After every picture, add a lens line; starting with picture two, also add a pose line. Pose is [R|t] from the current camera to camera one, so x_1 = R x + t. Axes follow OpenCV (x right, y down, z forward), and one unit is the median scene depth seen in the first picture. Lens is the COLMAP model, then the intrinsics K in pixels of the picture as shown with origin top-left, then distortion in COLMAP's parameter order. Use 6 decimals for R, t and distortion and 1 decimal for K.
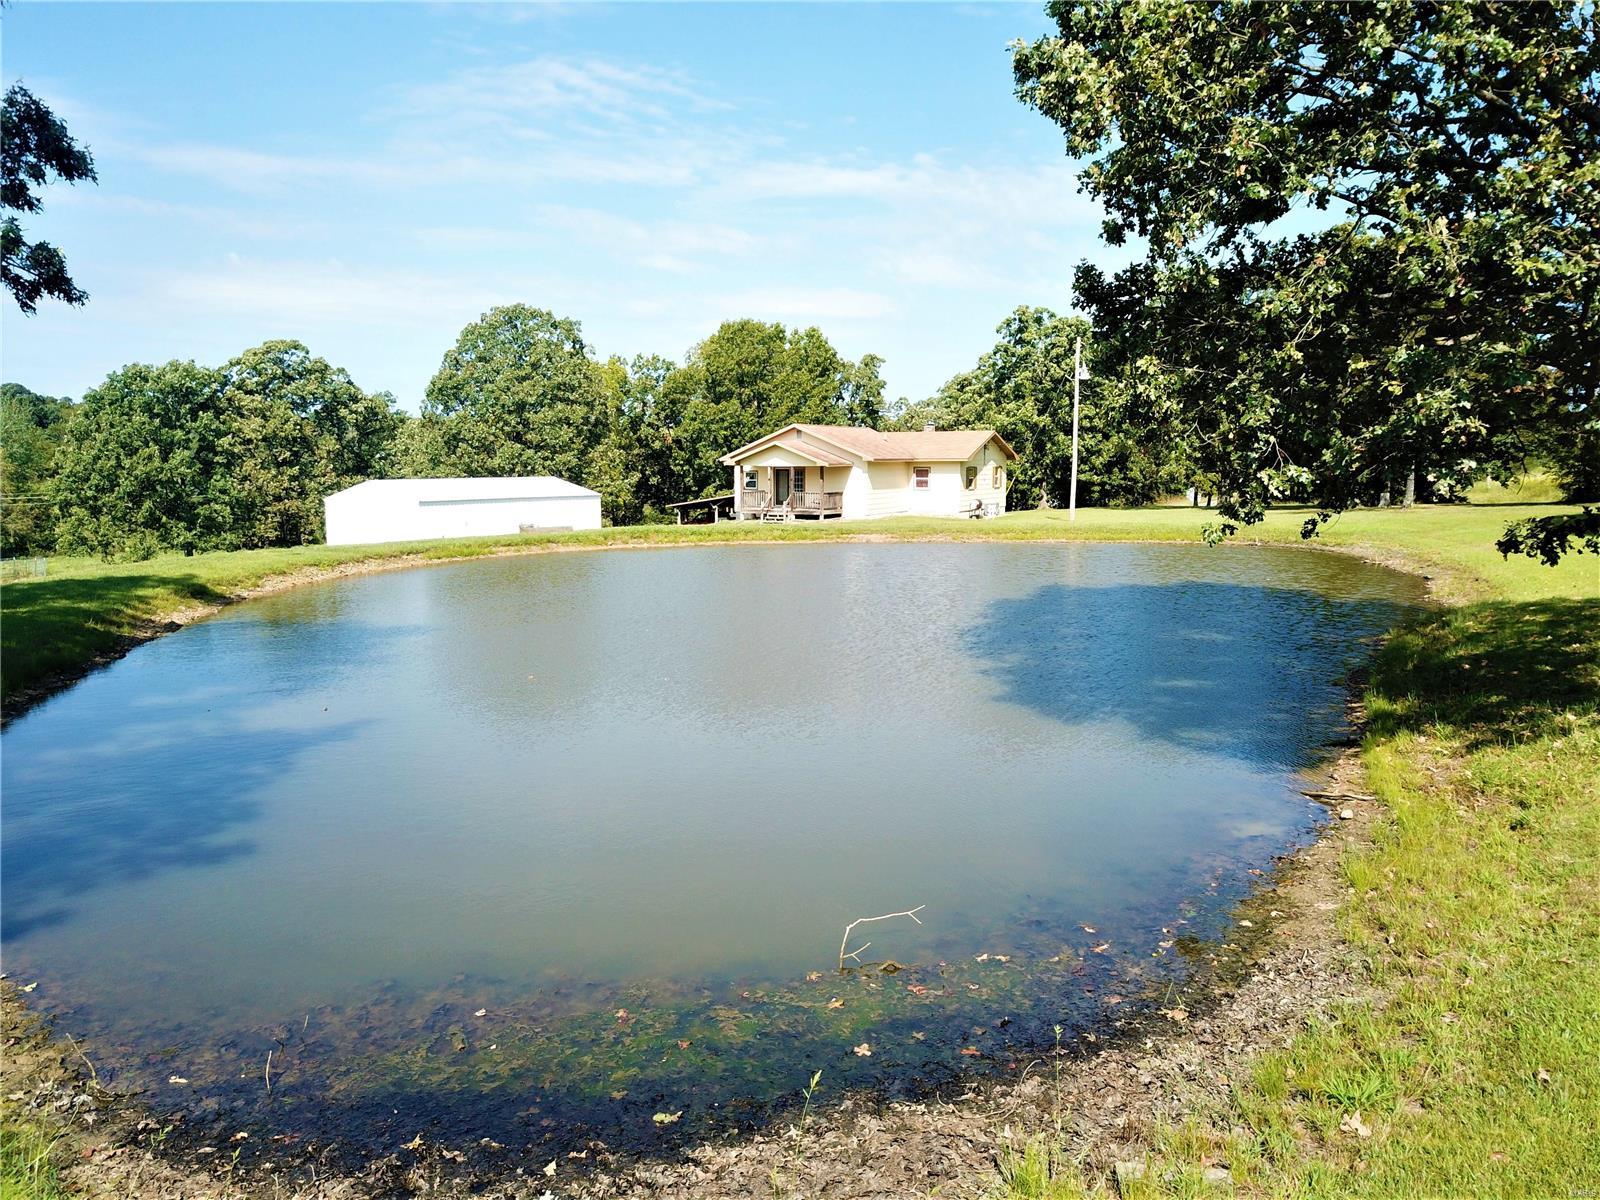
lens RADIAL K [[1206.2, 0, 814.1], [0, 1206.2, 623.9], [0, 0, 1]] dist [0.000927, 0.002538]
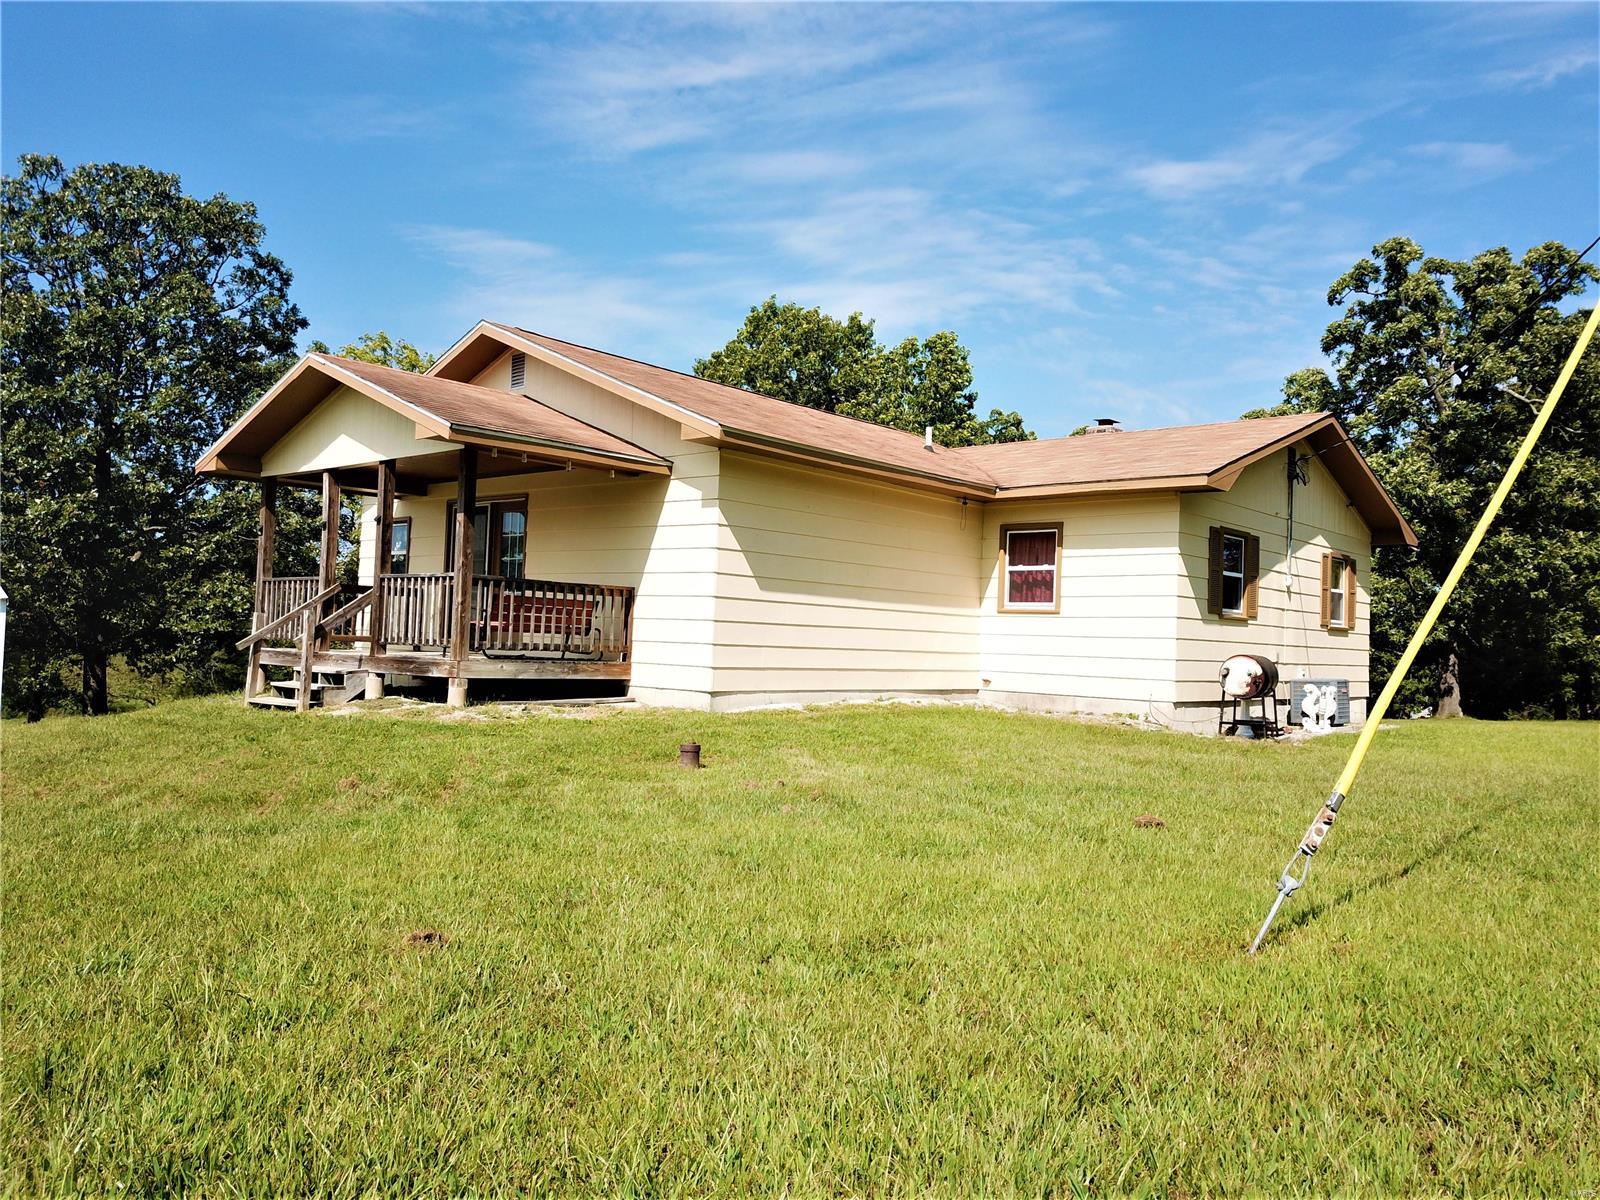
lens RADIAL K [[1277.0, 0, 800.0], [0, 1277.0, 600.0], [0, 0, 1]] dist [0.001190, 0.000345]
pose [[0.970667, 0.026217, -0.238994, 0.080952], [-0.067441, 0.983819, -0.165986, -0.049071], [0.230776, 0.177235, 0.956729, 0.550380]]
